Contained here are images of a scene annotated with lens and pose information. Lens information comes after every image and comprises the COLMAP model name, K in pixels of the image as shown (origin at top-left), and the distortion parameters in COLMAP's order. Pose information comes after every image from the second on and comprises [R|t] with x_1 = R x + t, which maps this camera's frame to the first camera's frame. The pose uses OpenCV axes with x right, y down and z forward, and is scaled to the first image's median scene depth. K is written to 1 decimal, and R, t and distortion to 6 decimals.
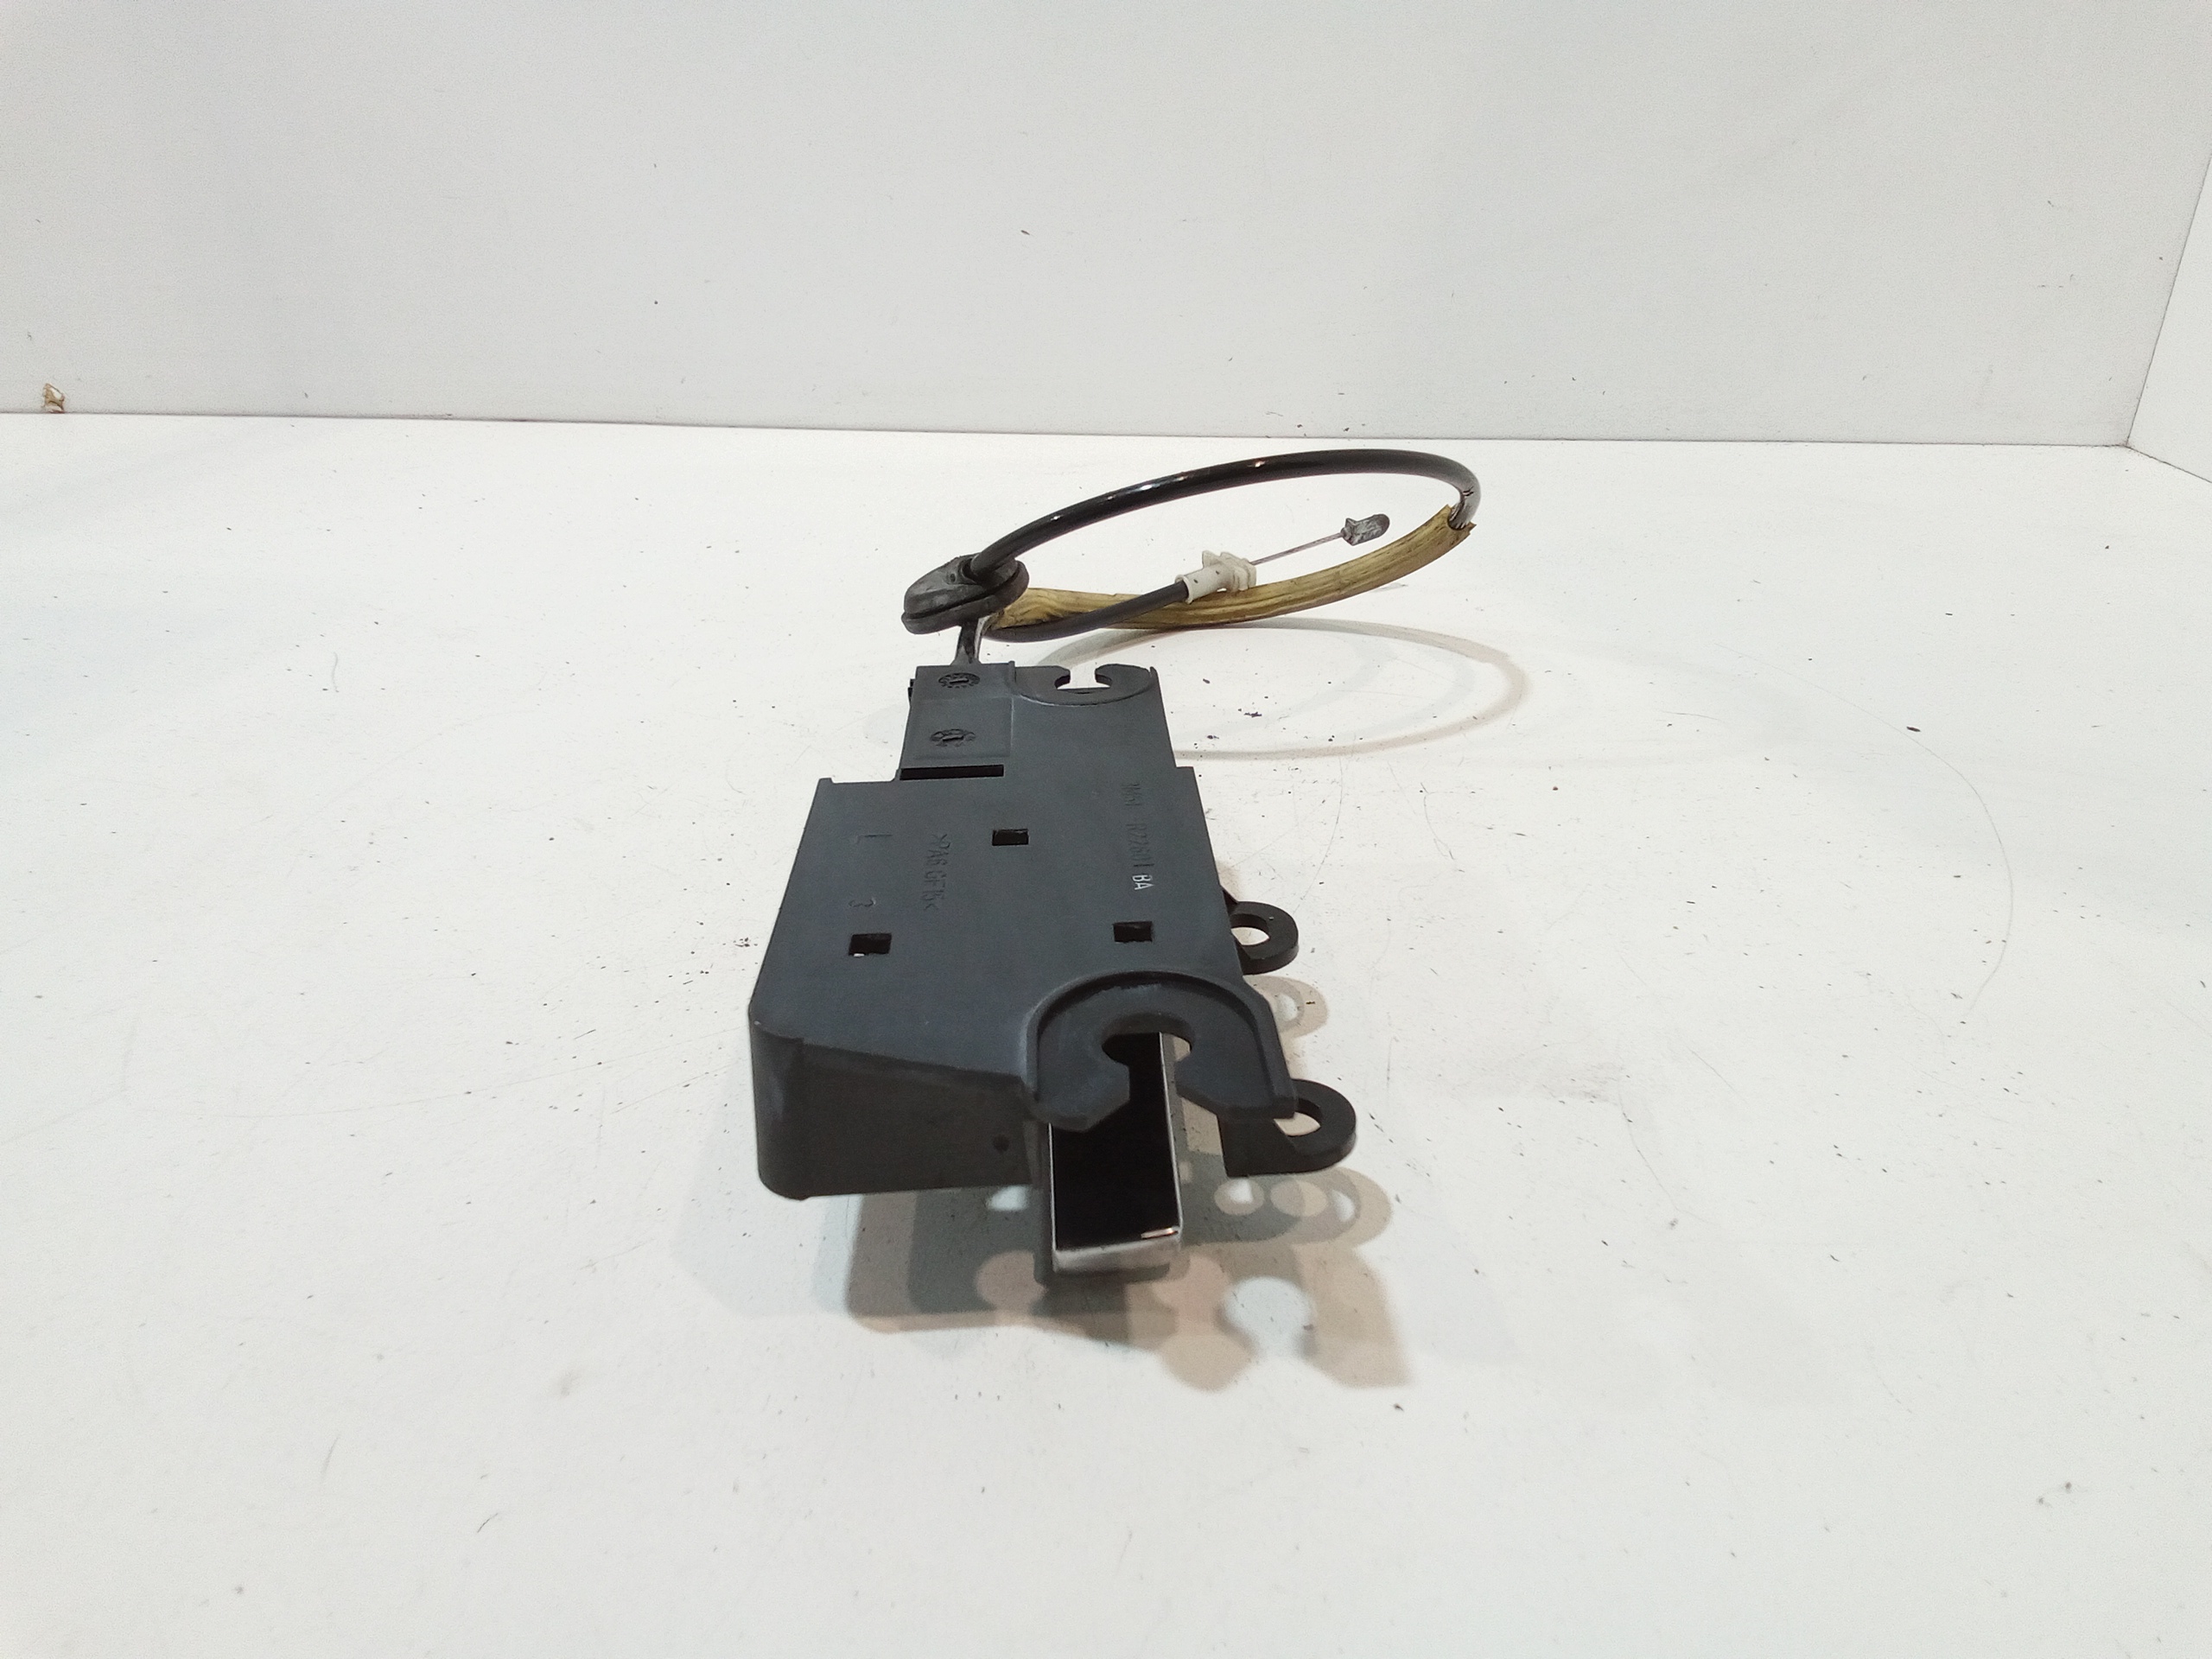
lens RADIAL K [[1515.6, 0, 1120.1], [0, 1515.6, 841.3], [0, 0, 1]] dist [0.045564, -0.051569]
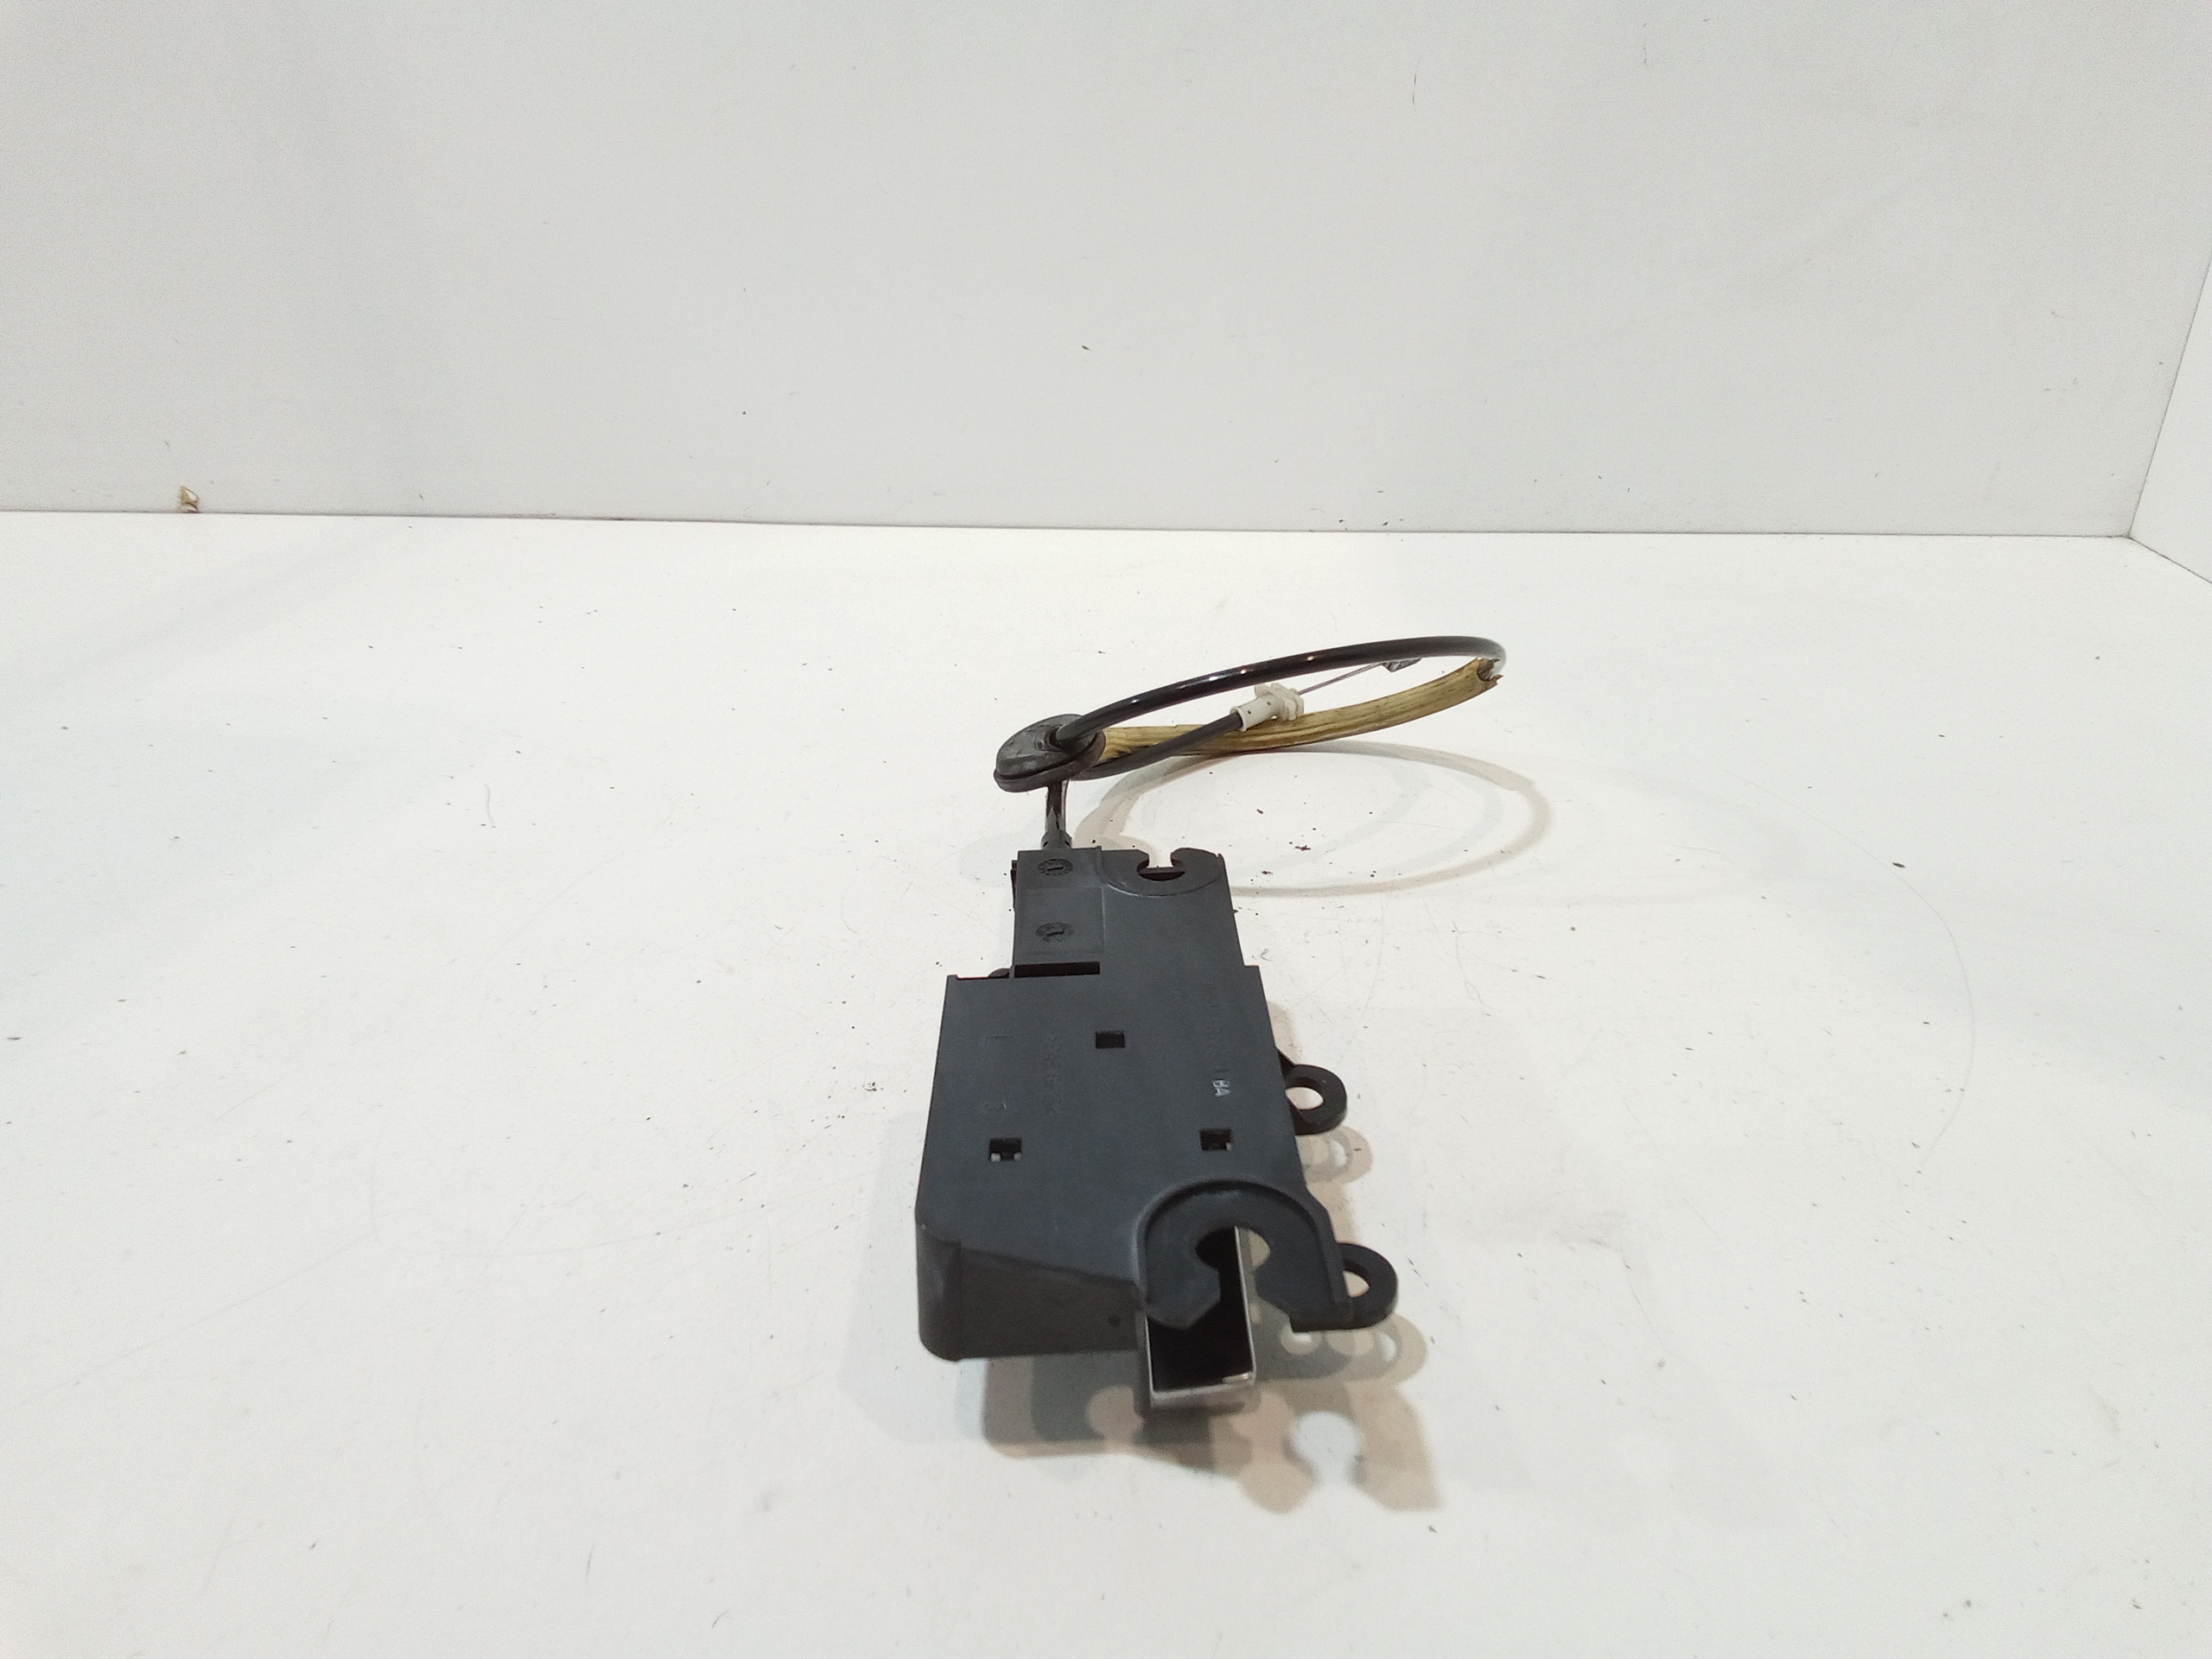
lens RADIAL K [[1515.6, 0, 1116.7], [0, 1515.6, 836.6], [0, 0, 1]] dist [0.045564, -0.051569]
pose [[0.999640, -0.002497, -0.026730, -0.029644], [0.002695, 0.999969, 0.007363, -0.150264], [0.026711, -0.007432, 0.999616, -0.184389]]
